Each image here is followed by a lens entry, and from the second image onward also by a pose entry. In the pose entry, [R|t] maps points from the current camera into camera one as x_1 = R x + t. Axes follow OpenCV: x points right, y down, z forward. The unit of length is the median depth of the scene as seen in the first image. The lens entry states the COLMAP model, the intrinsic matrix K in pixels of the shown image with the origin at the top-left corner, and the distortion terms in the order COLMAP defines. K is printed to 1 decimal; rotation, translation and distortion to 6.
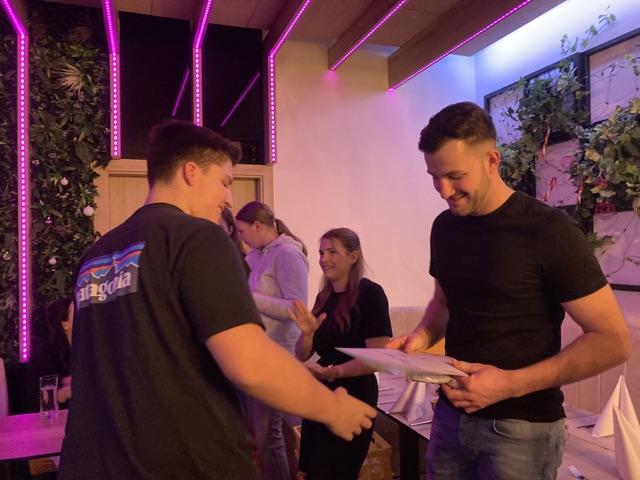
lens RADIAL K [[525.6, 0, 332.1], [0, 525.6, 242.5], [0, 0, 1]] dist [0.007187, 0.002251]
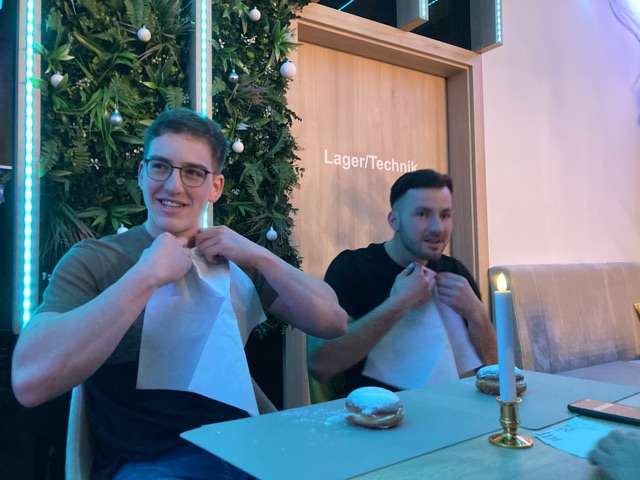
lens RADIAL K [[525.6, 0, 308.1], [0, 525.6, 244.8], [0, 0, 1]] dist [0.007187, 0.002251]
pose [[0.980739, 0.013546, 0.194854, -0.551954], [-0.006446, 0.999294, -0.037026, 0.159703], [-0.195218, 0.035057, 0.980133, 0.415561]]
